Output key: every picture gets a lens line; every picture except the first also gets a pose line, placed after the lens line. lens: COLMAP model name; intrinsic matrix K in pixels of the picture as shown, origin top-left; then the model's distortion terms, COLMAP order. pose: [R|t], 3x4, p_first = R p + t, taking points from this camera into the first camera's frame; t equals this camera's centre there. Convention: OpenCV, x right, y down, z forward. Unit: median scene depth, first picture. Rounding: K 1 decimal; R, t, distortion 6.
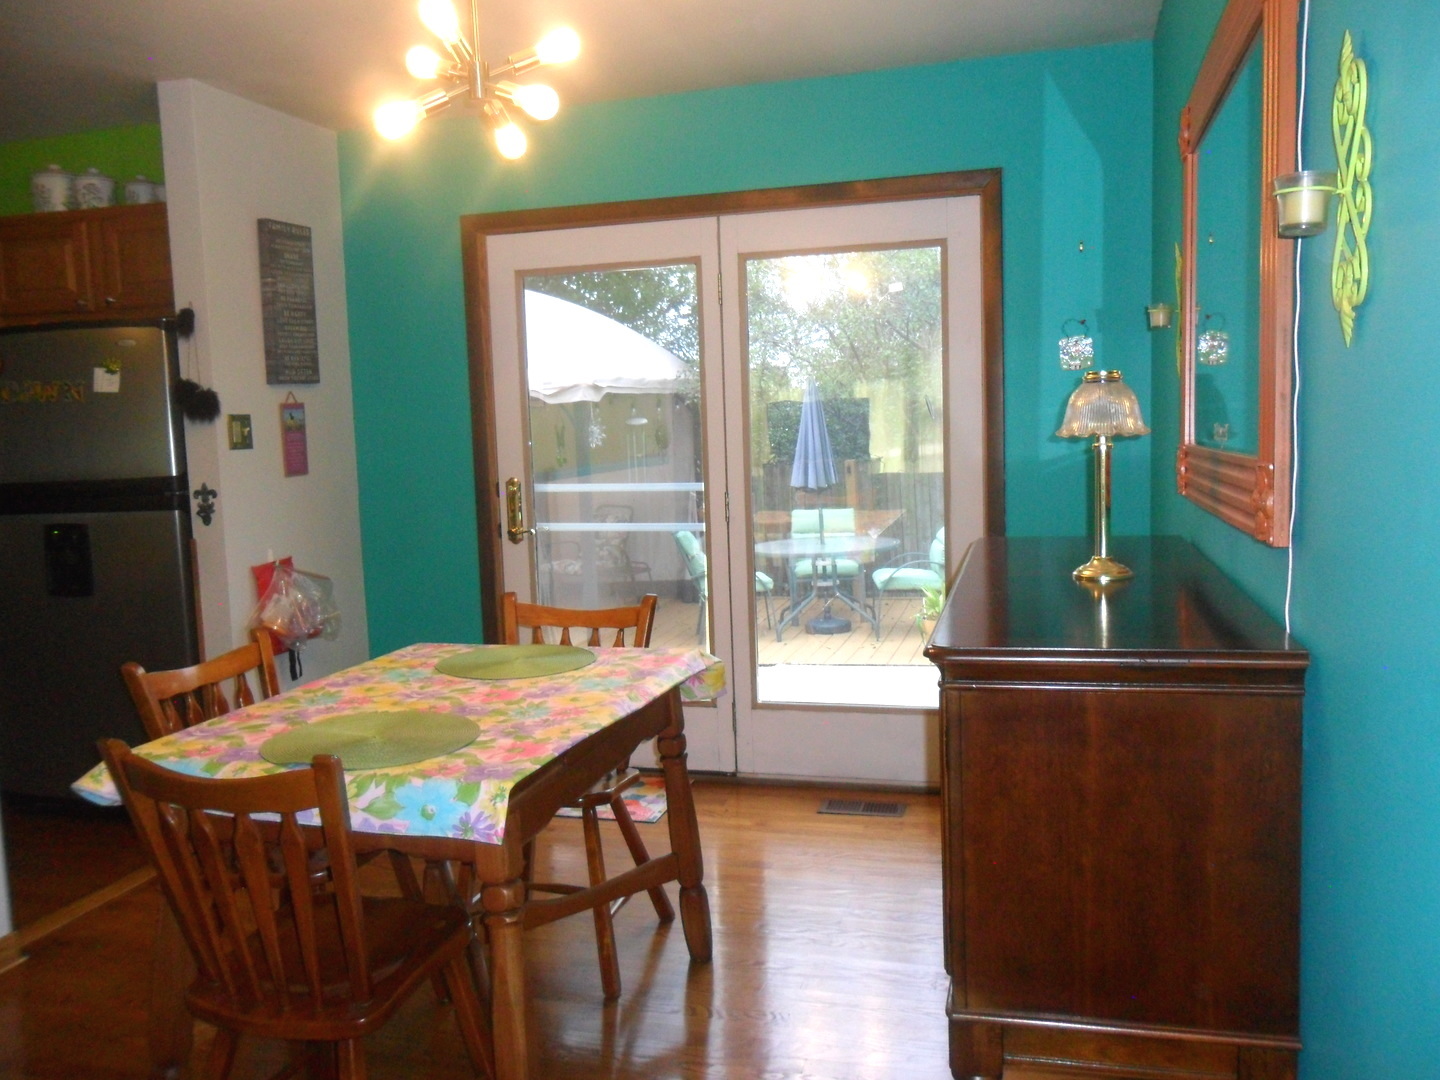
lens RADIAL K [[1182.7, 0, 719.6], [0, 1182.7, 538.8], [0, 0, 1]] dist [-0.029639, 0.026101]
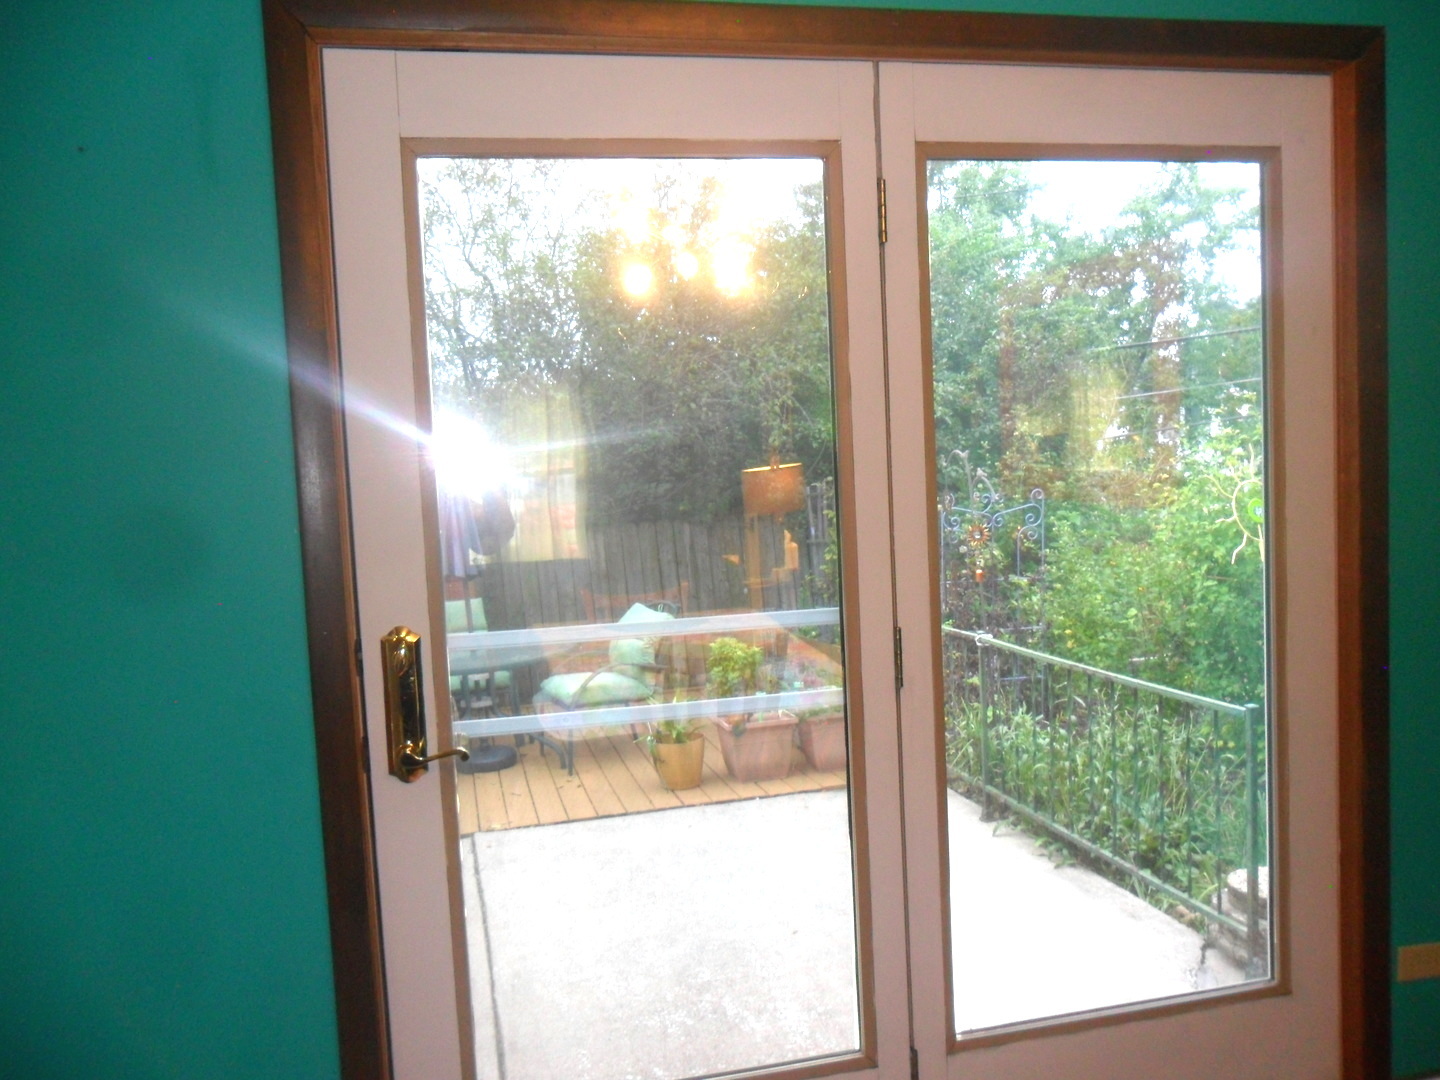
lens RADIAL K [[1182.7, 0, 719.6], [0, 1182.7, 539.0], [0, 0, 1]] dist [-0.029639, 0.026101]
pose [[0.876299, -0.042509, 0.479889, -0.286907], [0.067709, 0.997080, -0.035316, -0.062776], [-0.476986, 0.063440, 0.876618, 0.595944]]
